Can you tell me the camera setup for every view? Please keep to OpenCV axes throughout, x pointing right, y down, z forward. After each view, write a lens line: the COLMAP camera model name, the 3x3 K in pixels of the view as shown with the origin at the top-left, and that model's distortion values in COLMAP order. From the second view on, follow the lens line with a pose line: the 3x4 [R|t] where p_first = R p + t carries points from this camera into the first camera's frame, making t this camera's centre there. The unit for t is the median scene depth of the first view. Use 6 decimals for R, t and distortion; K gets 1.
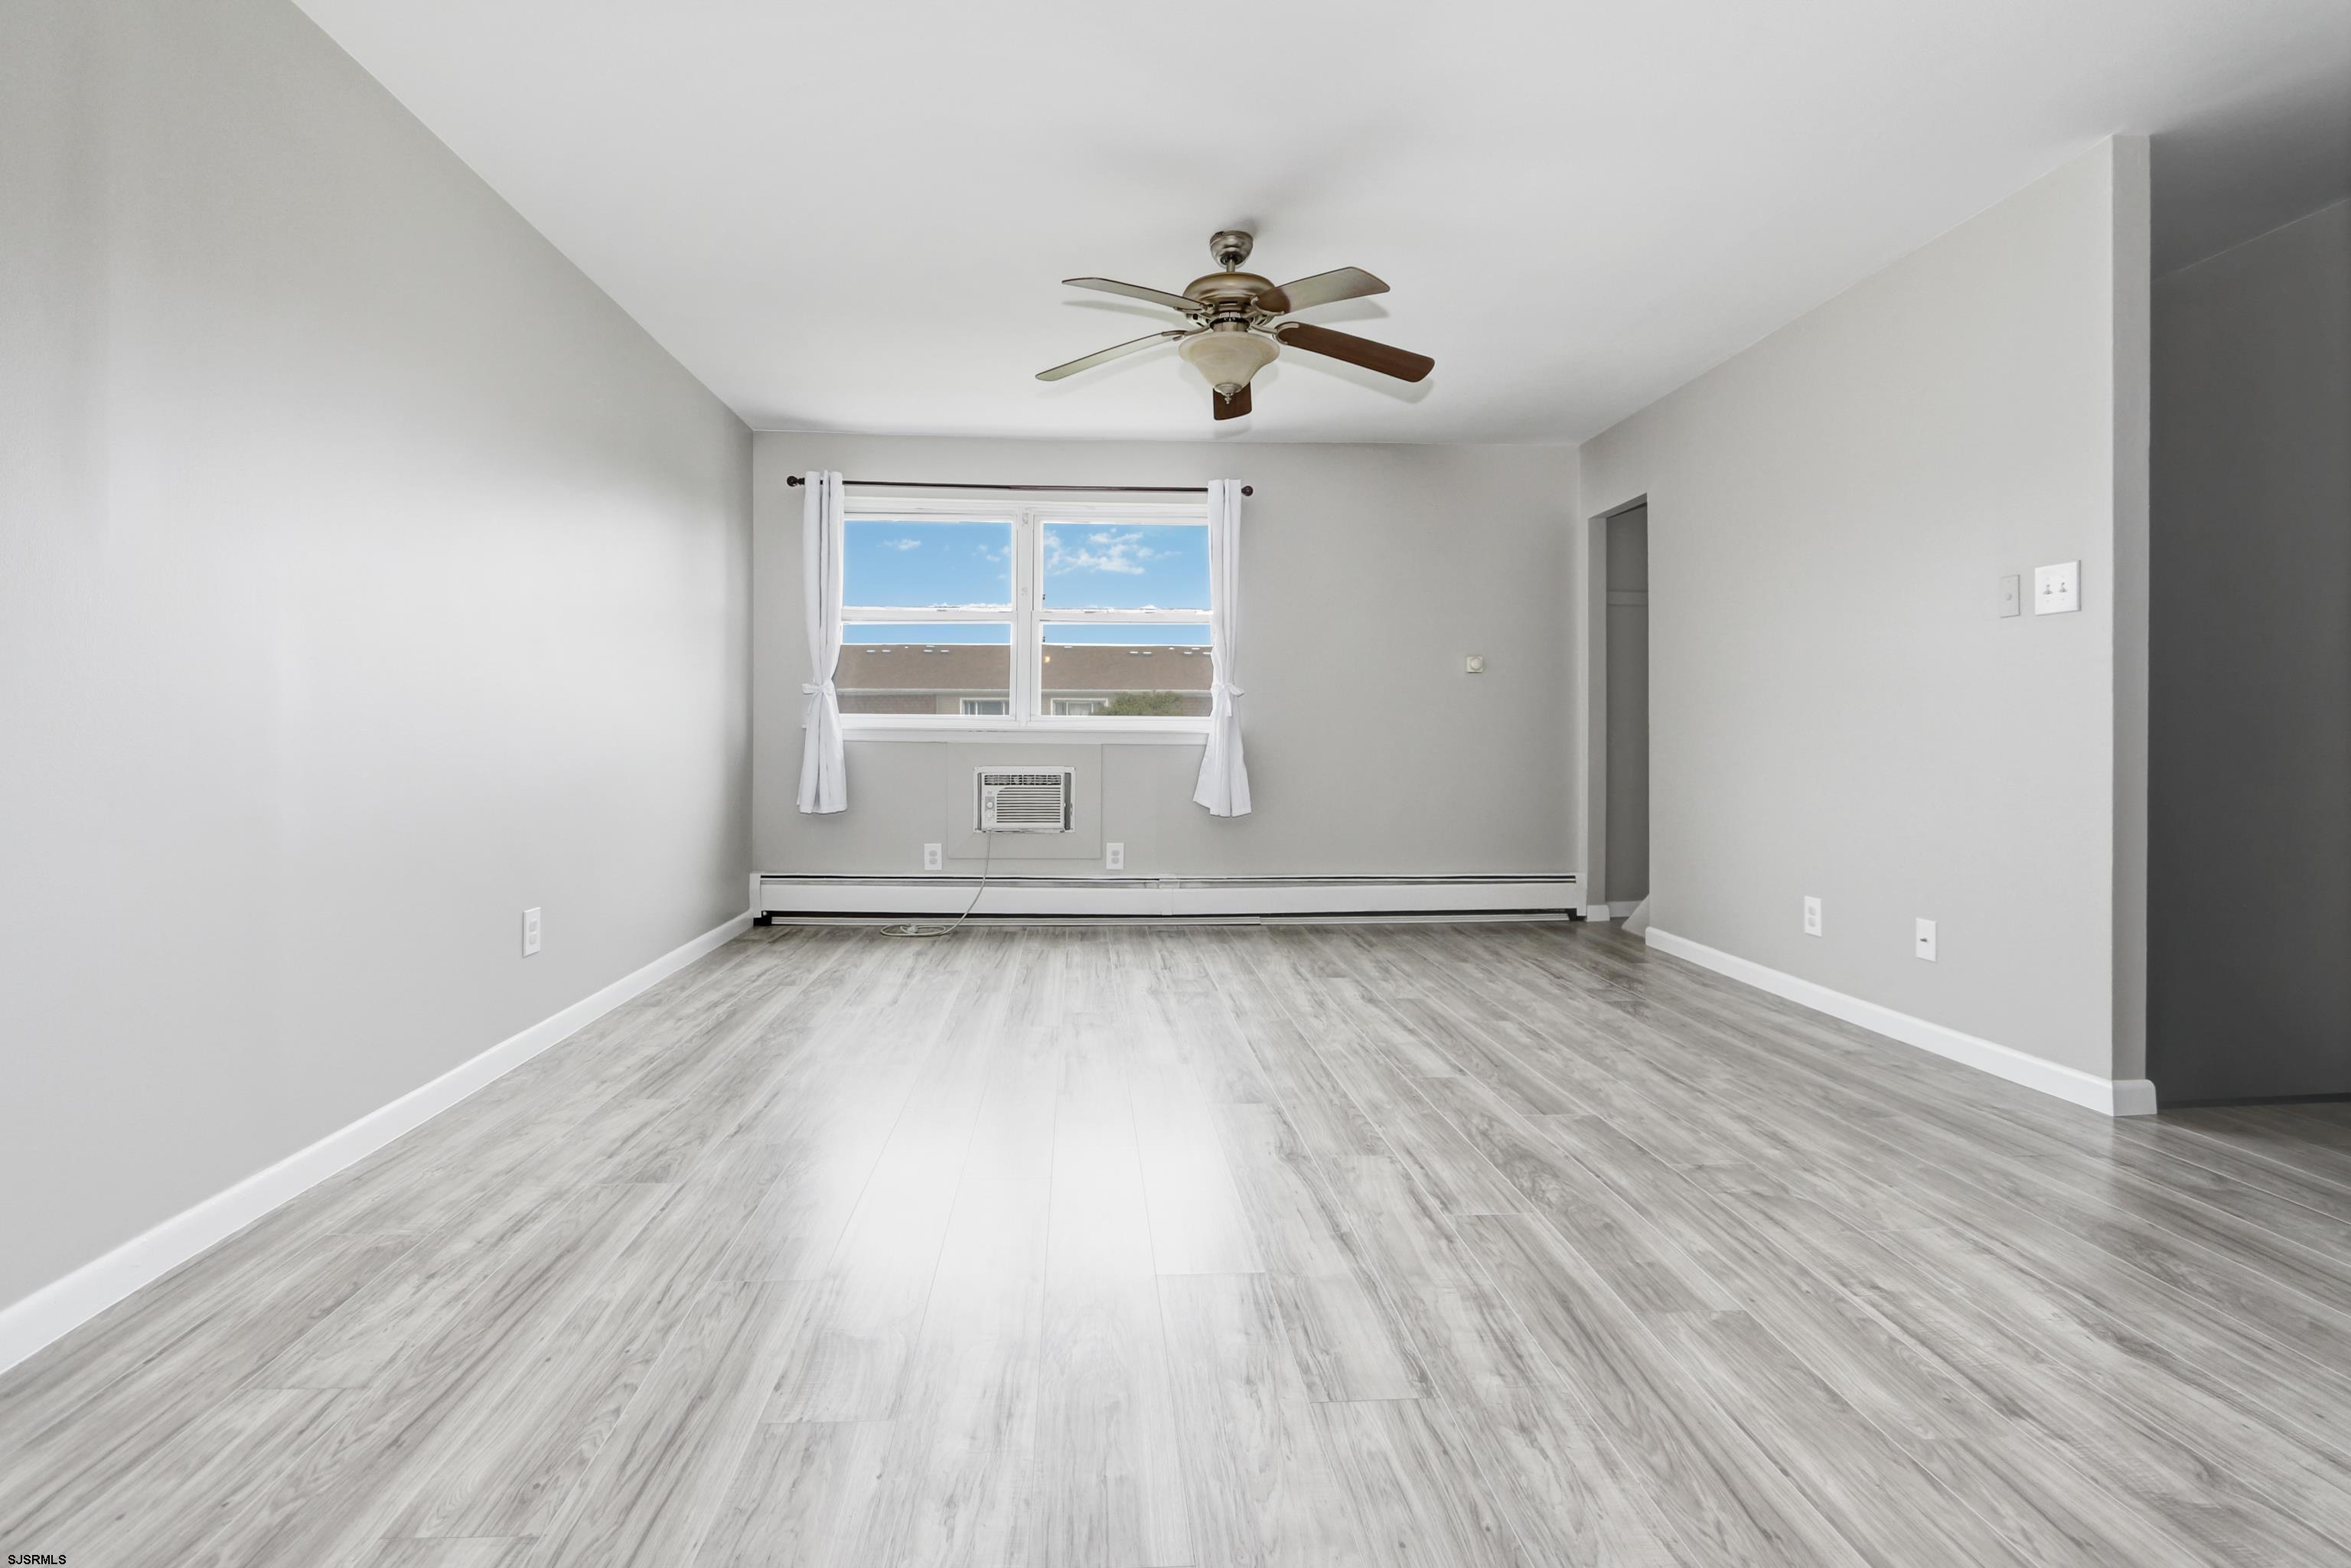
lens RADIAL K [[1096.8, 0, 1166.8], [0, 1096.8, 738.3], [0, 0, 1]] dist [-0.009417, -0.000657]
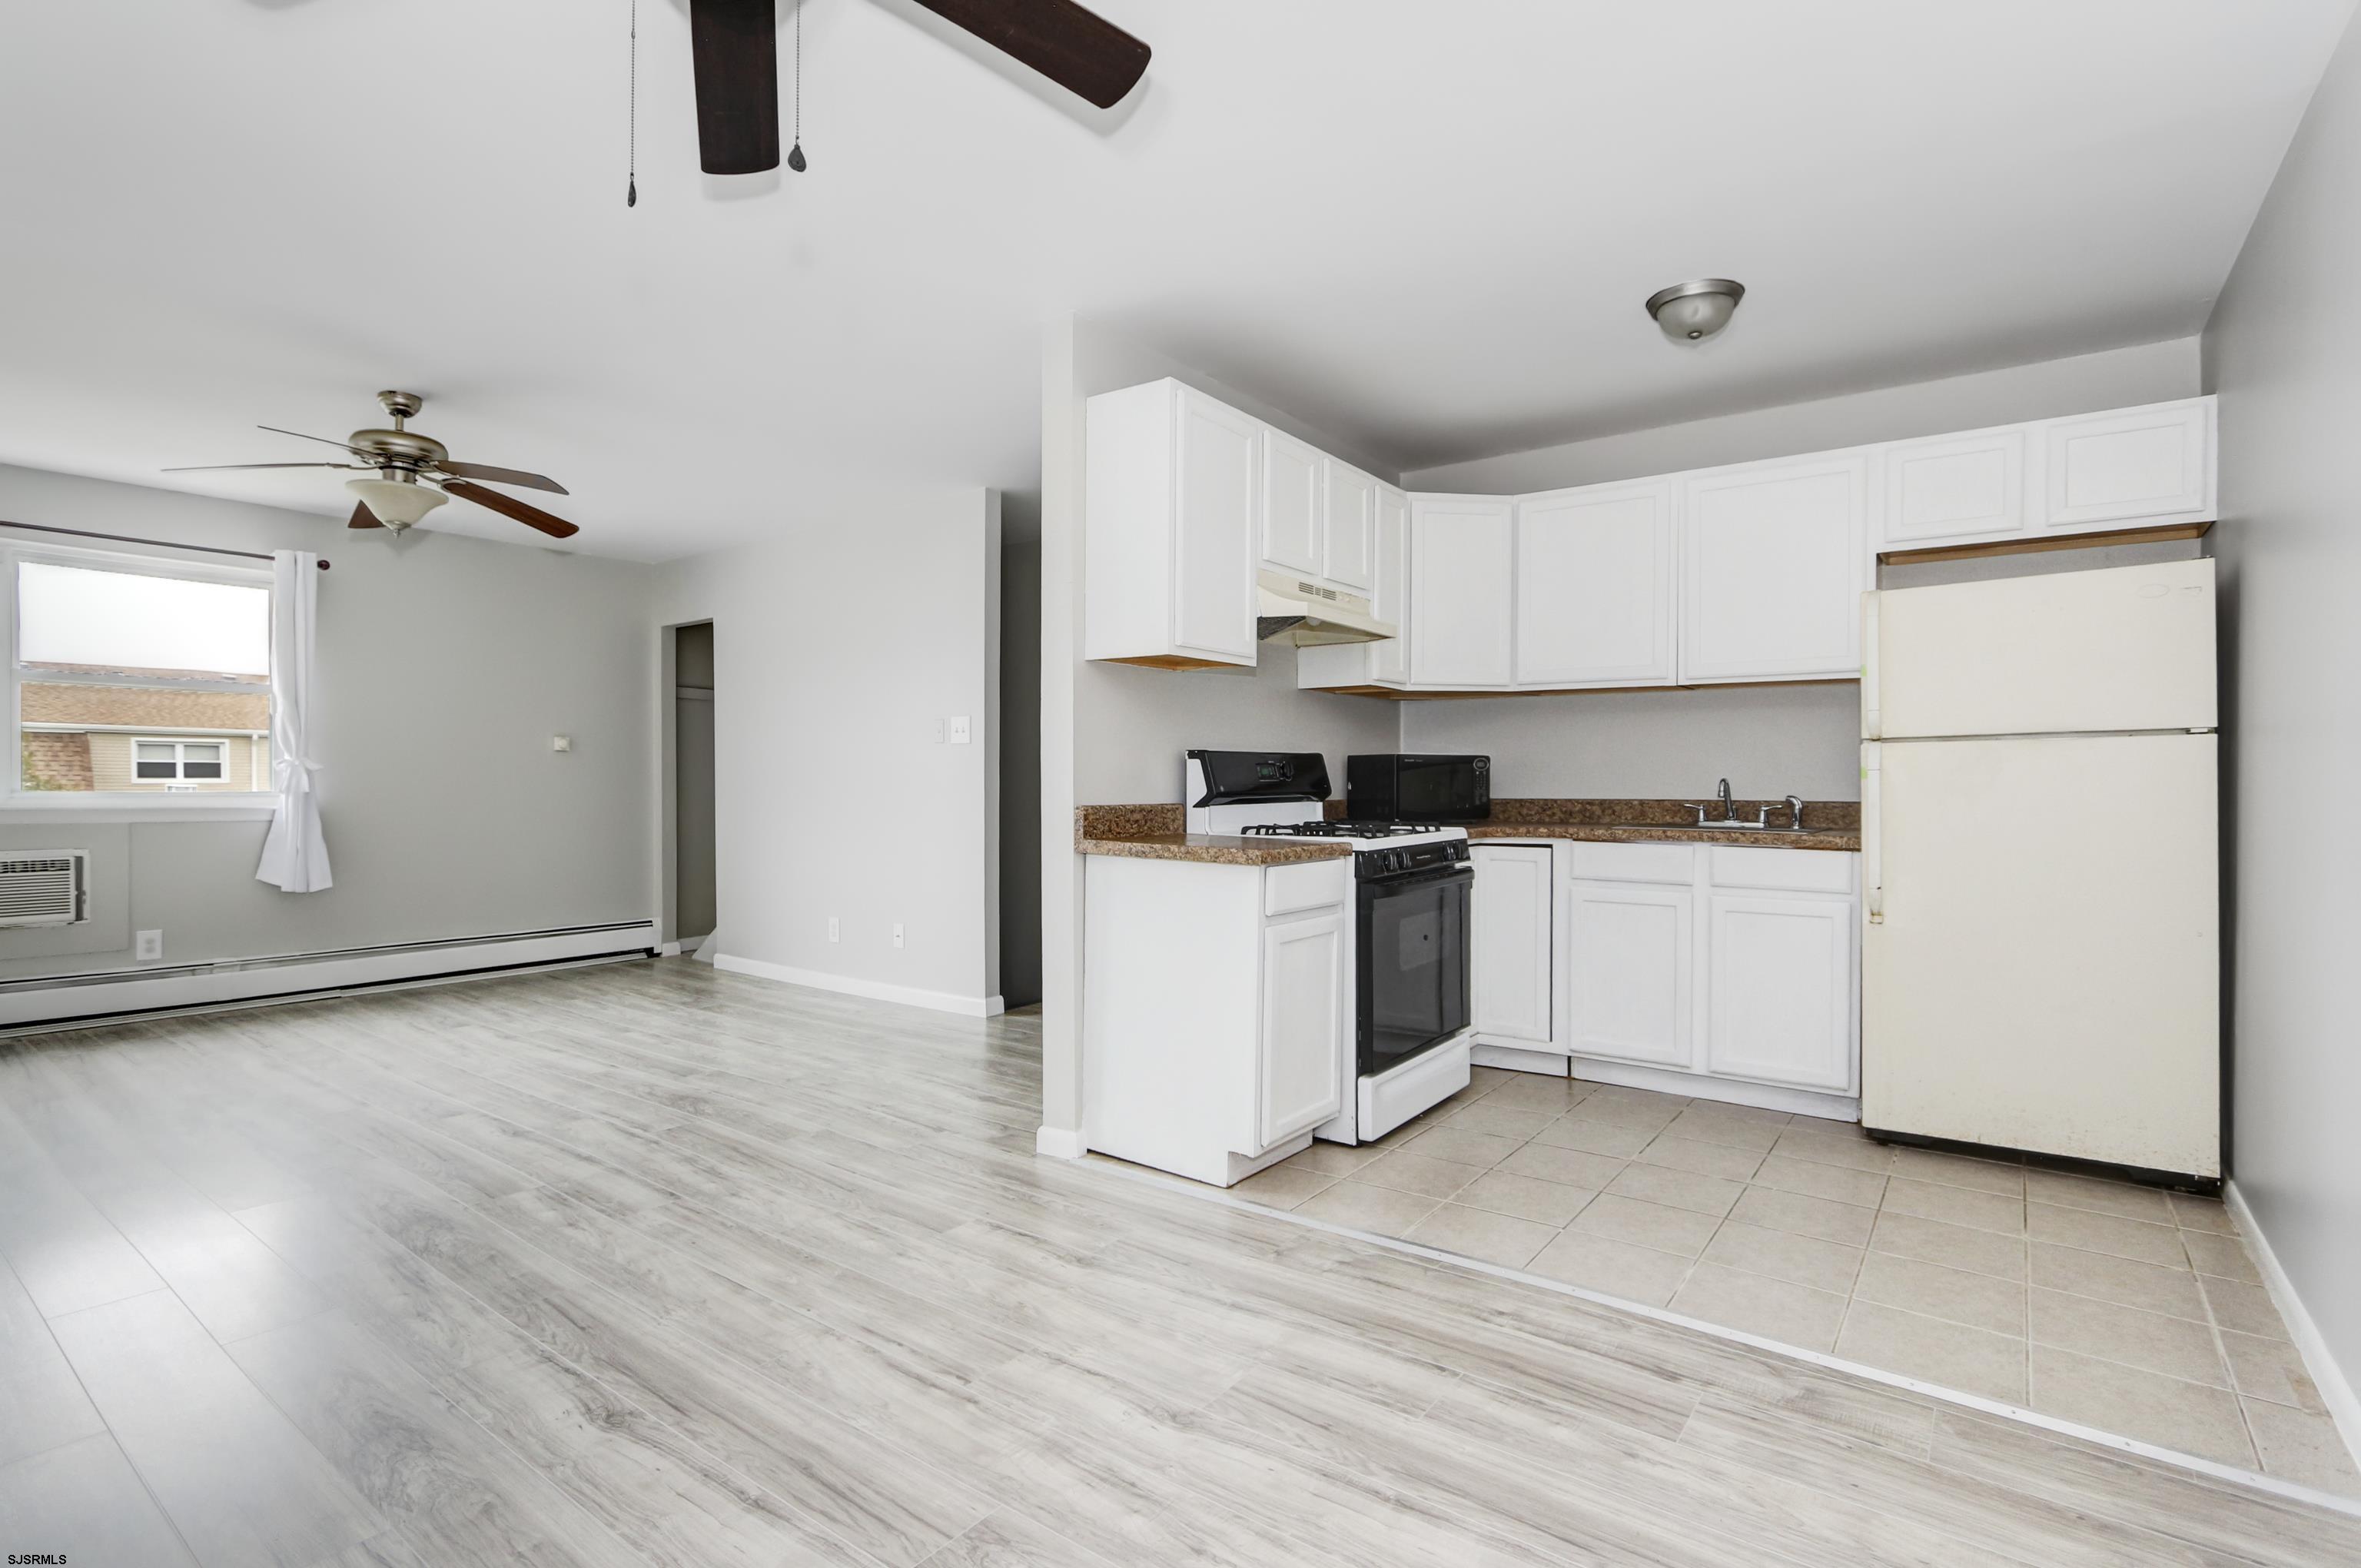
lens RADIAL K [[1119.3, 0, 1174.3], [0, 1119.3, 785.6], [0, 0, 1]] dist [-0.035619, 0.000039]
pose [[0.653447, -0.005338, 0.756953, -0.288332], [0.002840, 0.999985, 0.004601, -0.044872], [-0.756967, -0.000857, 0.653453, -0.390796]]
